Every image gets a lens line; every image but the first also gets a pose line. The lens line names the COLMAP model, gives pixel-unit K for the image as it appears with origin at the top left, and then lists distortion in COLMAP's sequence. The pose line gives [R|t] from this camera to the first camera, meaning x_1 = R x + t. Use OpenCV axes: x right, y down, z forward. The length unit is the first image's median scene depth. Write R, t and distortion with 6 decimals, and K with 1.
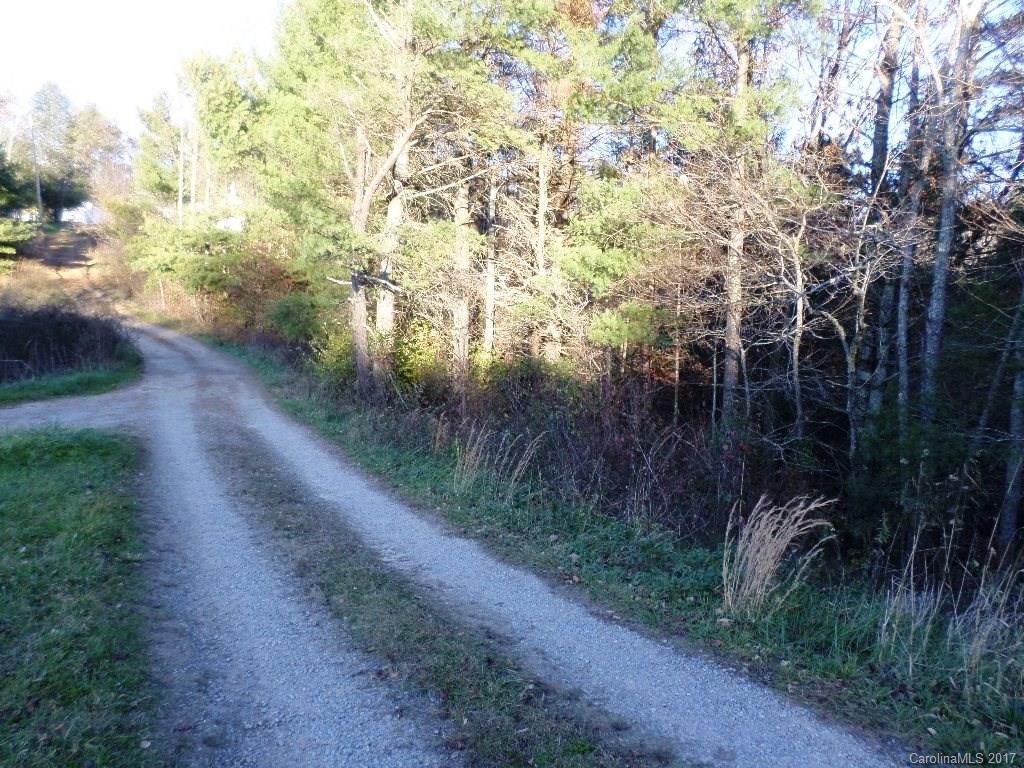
lens RADIAL K [[865.8, 0, 513.5], [0, 865.8, 381.1], [0, 0, 1]] dist [0.003633, -0.030284]
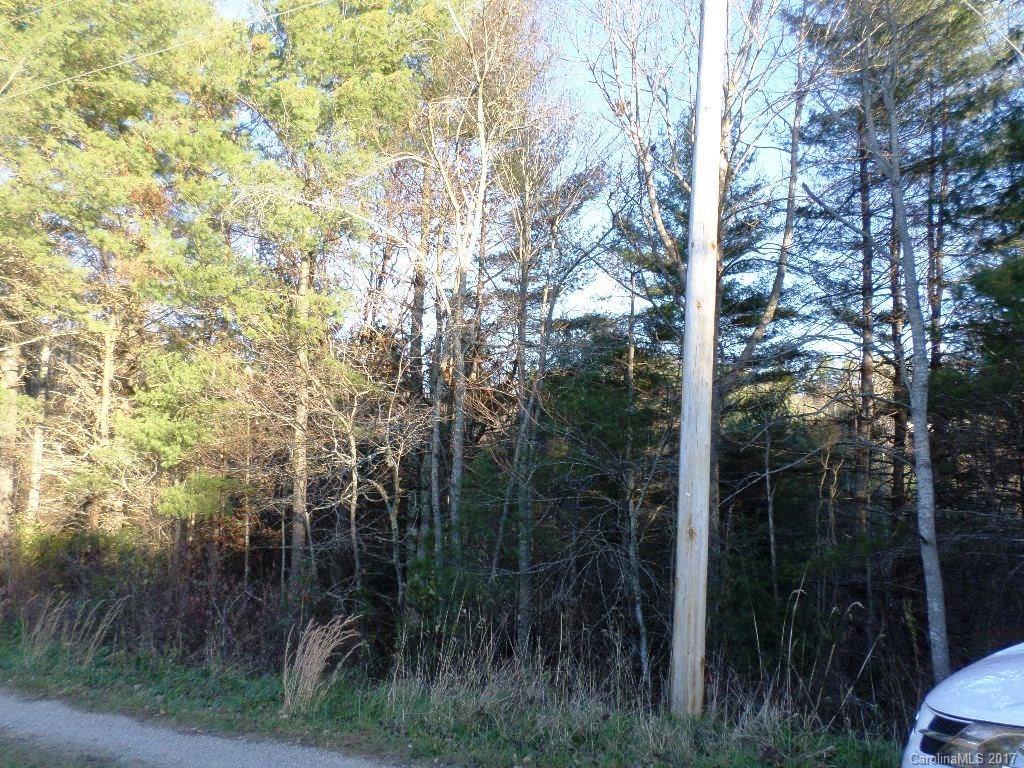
lens RADIAL K [[865.8, 0, 513.1], [0, 865.8, 379.6], [0, 0, 1]] dist [0.003633, -0.030284]
pose [[0.885541, 0.032952, 0.463391, -0.025677], [0.054860, 0.983084, -0.174747, 0.004278], [-0.461310, 0.180167, 0.868754, -0.131874]]
